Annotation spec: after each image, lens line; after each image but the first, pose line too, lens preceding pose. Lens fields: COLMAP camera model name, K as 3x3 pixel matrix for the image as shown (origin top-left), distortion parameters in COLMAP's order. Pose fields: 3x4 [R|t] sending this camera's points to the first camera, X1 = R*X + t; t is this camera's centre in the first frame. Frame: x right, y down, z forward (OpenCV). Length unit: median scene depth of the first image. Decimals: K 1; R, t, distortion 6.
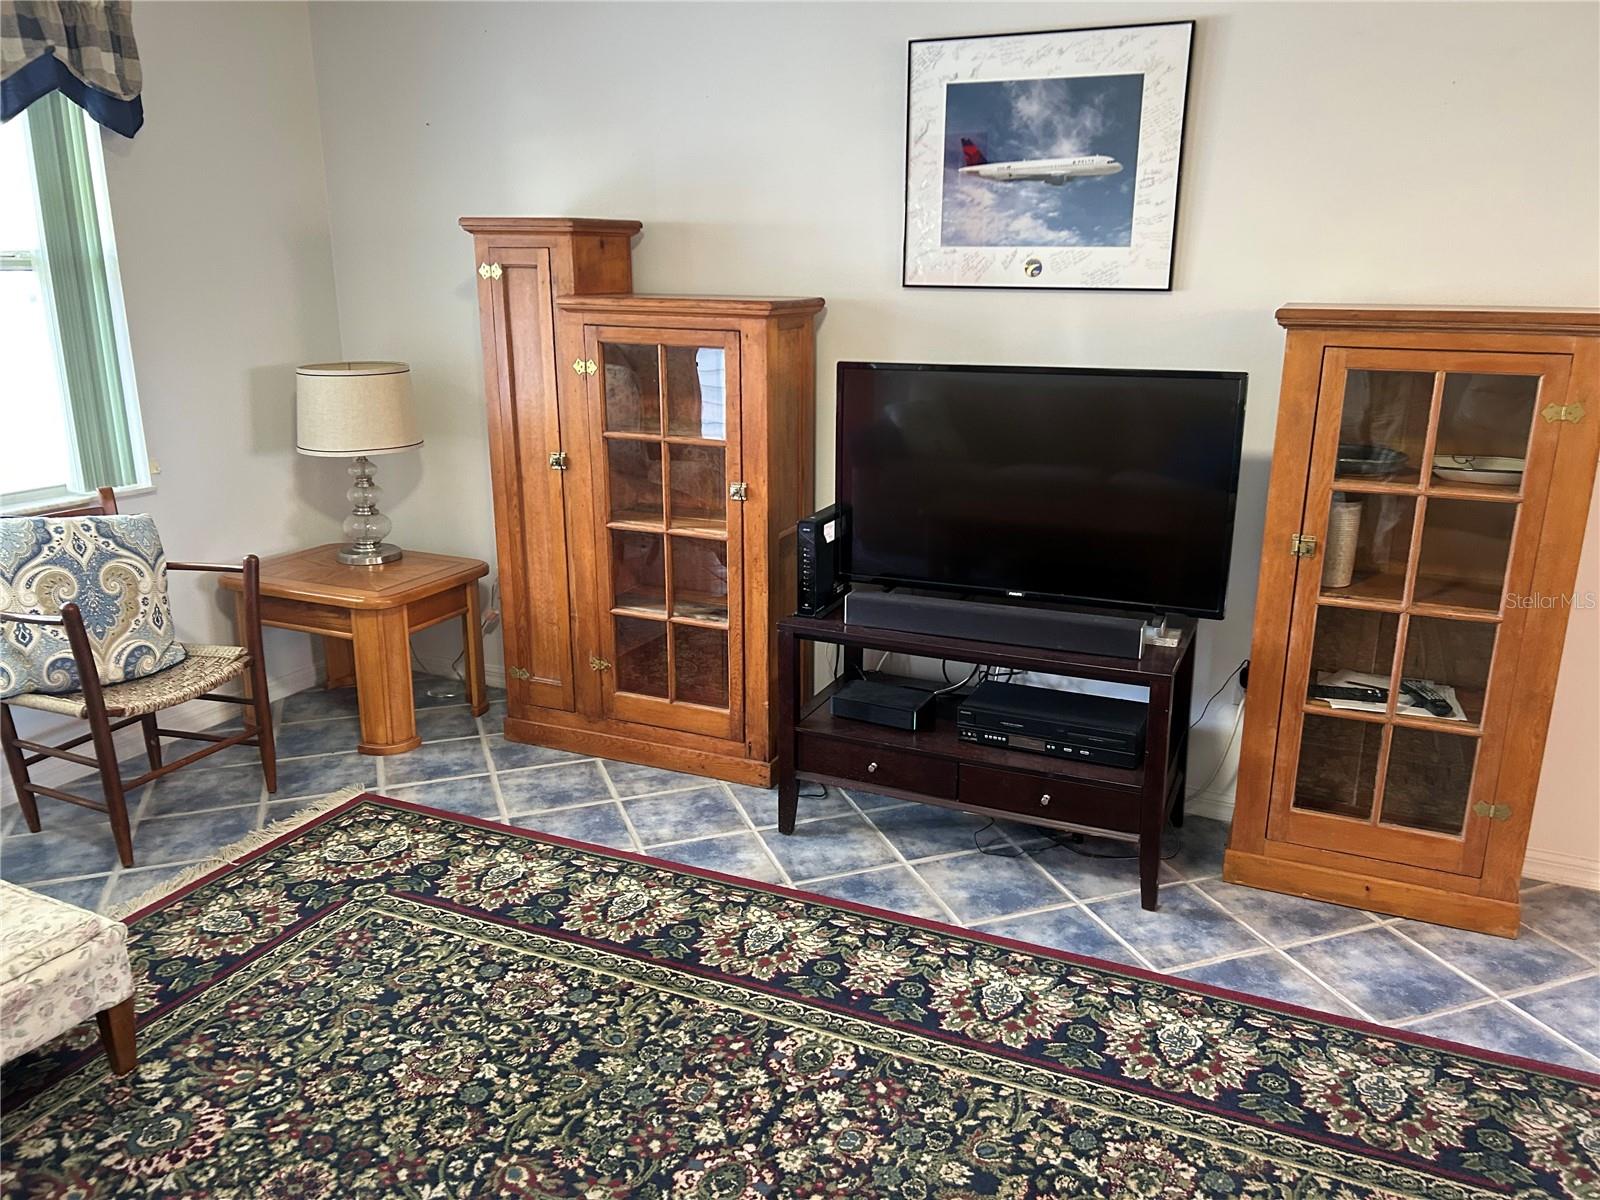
lens RADIAL K [[1204.2, 0, 817.3], [0, 1204.2, 596.6], [0, 0, 1]] dist [0.049135, -0.053464]
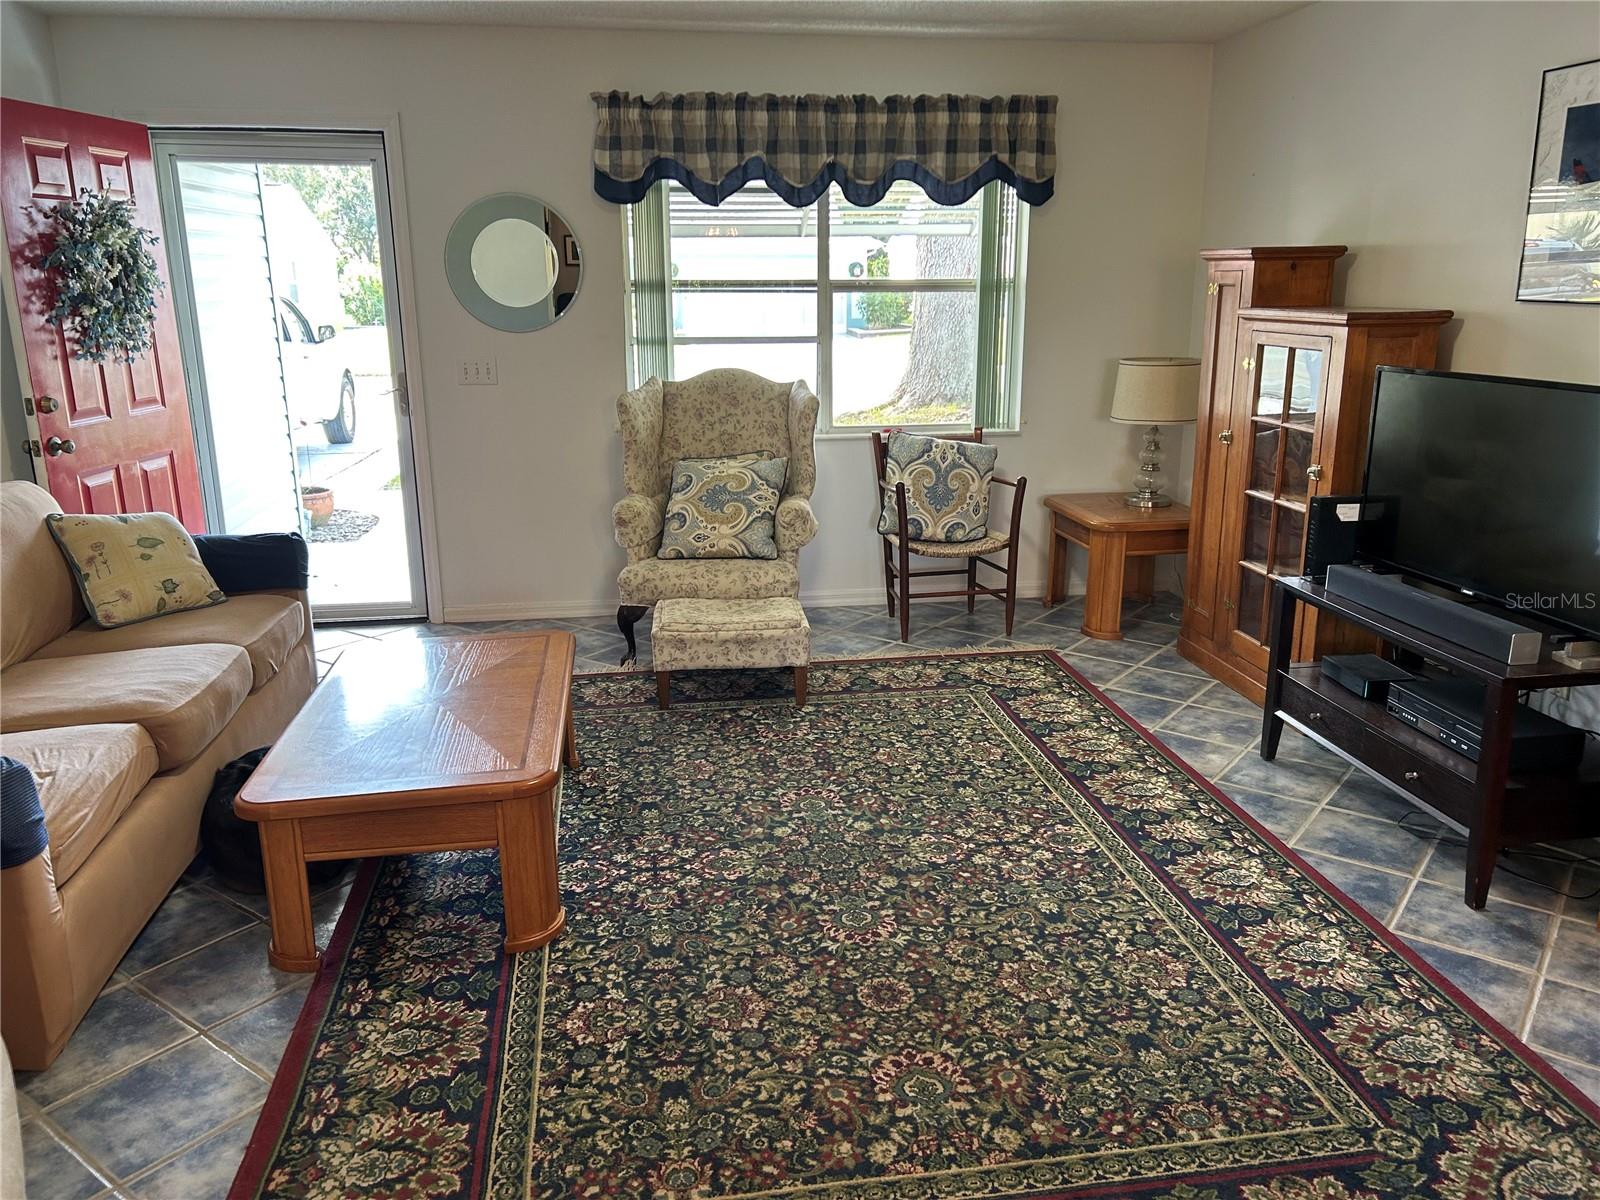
lens RADIAL K [[1204.2, 0, 805.7], [0, 1204.2, 607.7], [0, 0, 1]] dist [0.049135, -0.053464]
pose [[0.536561, 0.212470, -0.816675, 0.731021], [-0.213972, 0.970411, 0.111886, 0.015776], [0.816283, 0.114712, 0.566147, -0.074084]]
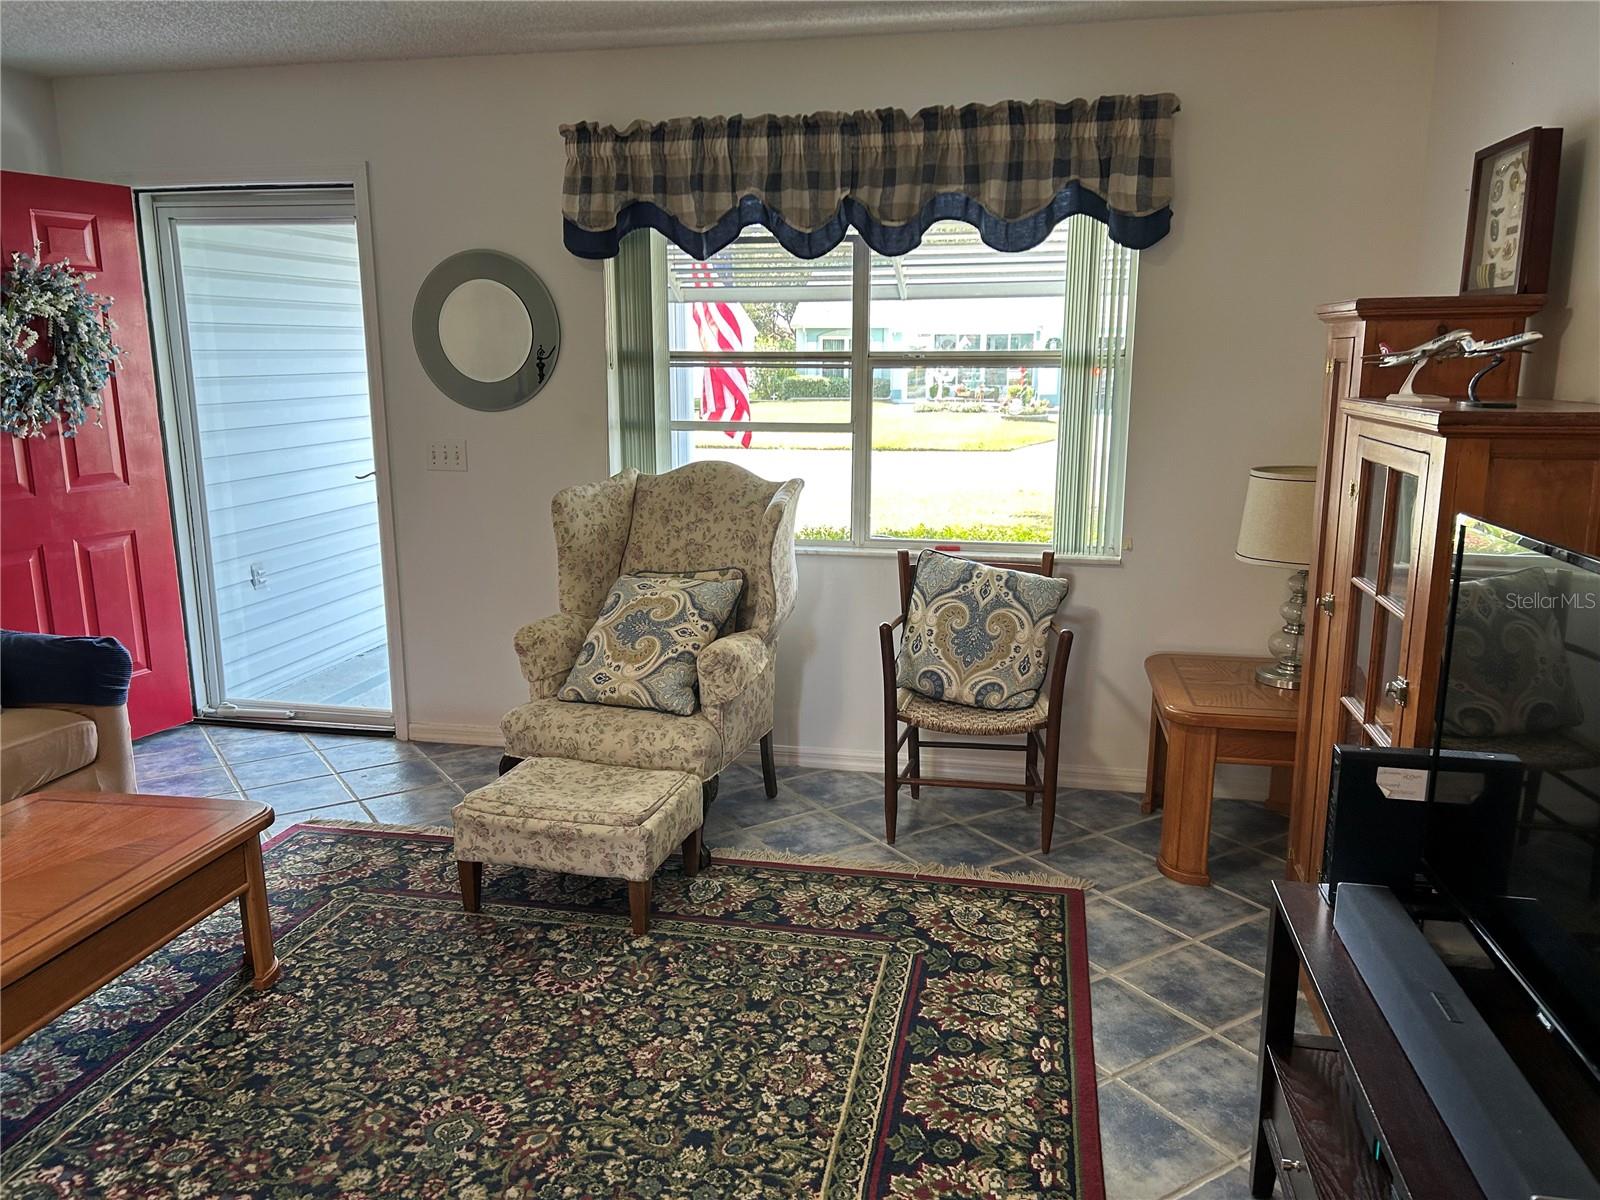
lens RADIAL K [[1204.2, 0, 806.2], [0, 1204.2, 601.7], [0, 0, 1]] dist [0.049135, -0.053464]
pose [[0.209161, 0.188094, -0.959621, 0.543965], [-0.255084, 0.957846, 0.132148, -0.152816], [0.944025, 0.217144, 0.248324, 0.566506]]
